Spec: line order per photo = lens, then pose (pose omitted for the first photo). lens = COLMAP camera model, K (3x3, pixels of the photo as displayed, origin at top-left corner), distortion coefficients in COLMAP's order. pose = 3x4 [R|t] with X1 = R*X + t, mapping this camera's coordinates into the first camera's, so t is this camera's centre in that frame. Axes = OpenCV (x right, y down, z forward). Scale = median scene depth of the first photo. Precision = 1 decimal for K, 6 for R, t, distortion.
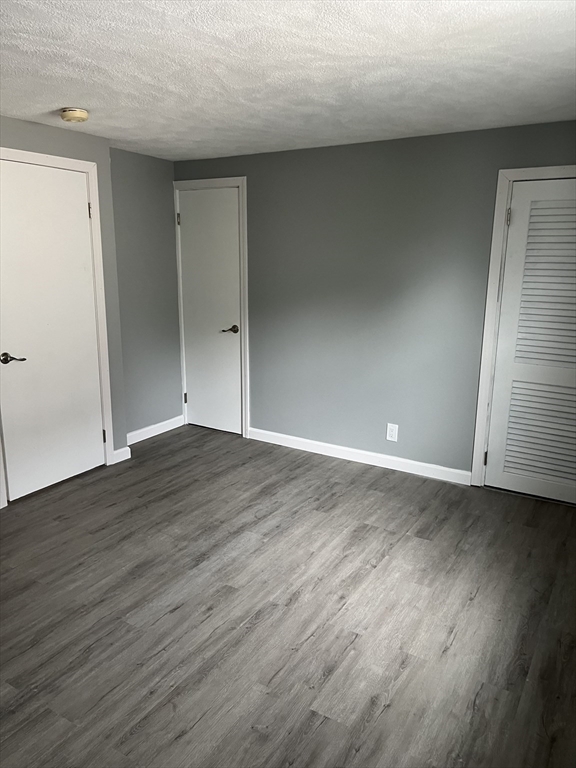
lens RADIAL K [[573.6, 0, 288.0], [0, 573.6, 384.0], [0, 0, 1]] dist [0.042831, -0.068351]
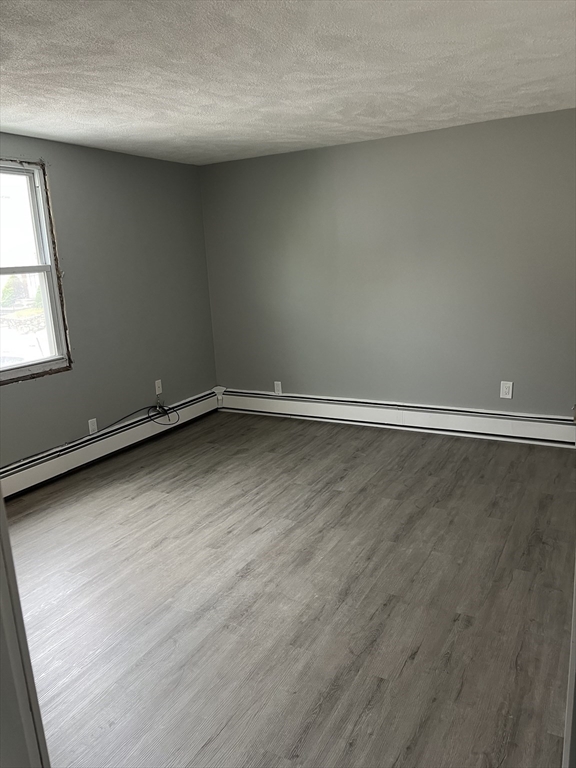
lens RADIAL K [[573.6, 0, 288.0], [0, 573.6, 384.0], [0, 0, 1]] dist [0.042831, -0.068351]
pose [[-0.998685, 0.045376, -0.023846, -0.230960], [0.030613, 0.901078, 0.432575, -0.398366], [0.041116, 0.431276, -0.901283, 1.862231]]
